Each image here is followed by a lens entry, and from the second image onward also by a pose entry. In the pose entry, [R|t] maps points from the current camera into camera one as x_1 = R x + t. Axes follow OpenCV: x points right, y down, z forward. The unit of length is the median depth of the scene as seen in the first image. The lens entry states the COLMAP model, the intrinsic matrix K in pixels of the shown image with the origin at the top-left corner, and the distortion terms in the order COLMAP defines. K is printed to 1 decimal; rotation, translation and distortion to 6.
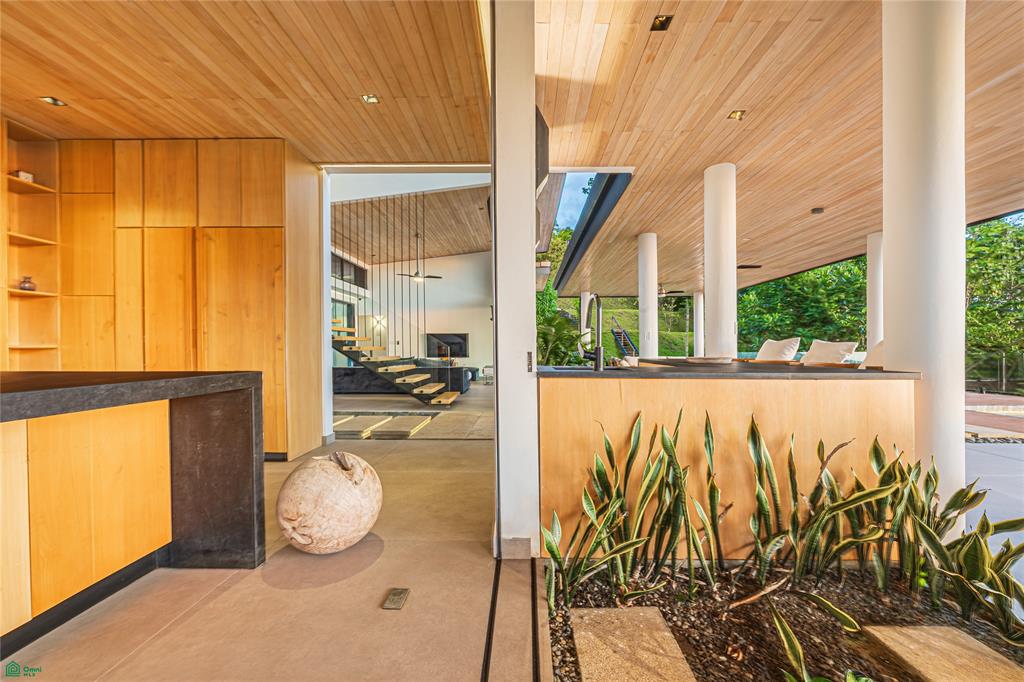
lens RADIAL K [[409.9, 0, 512.3], [0, 409.9, 347.5], [0, 0, 1]] dist [0.004317, 0.000344]
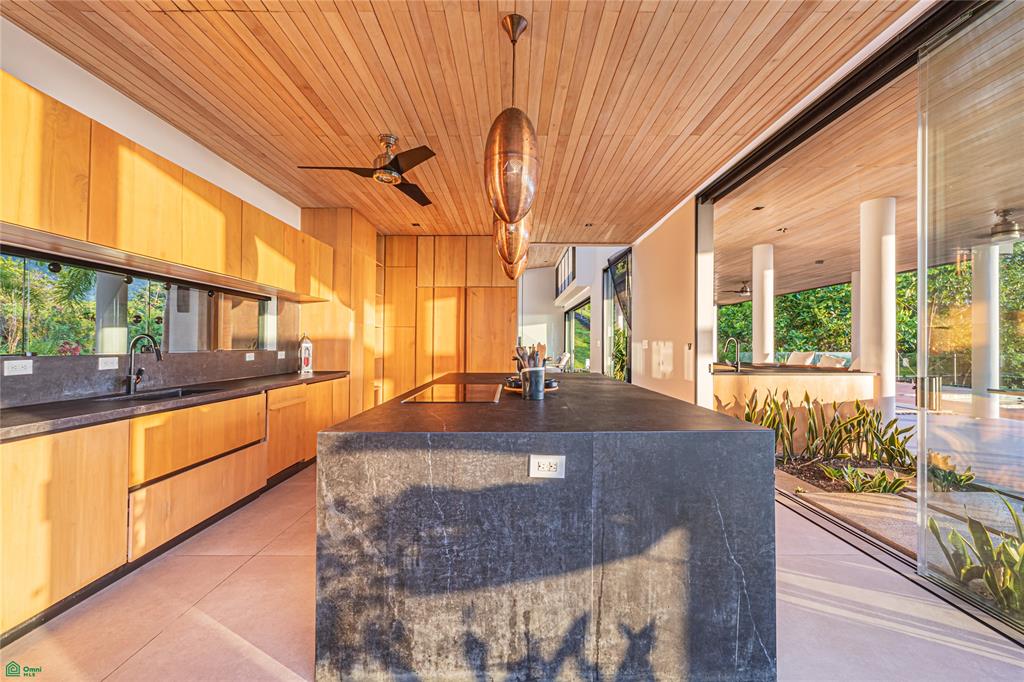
lens RADIAL K [[409.9, 0, 513.7], [0, 409.9, 339.3], [0, 0, 1]] dist [0.004317, 0.000344]
pose [[0.999704, -0.000306, 0.024341, -0.612026], [0.000602, 0.999926, -0.012180, -0.054154], [-0.024335, 0.012191, 0.999630, -0.705495]]
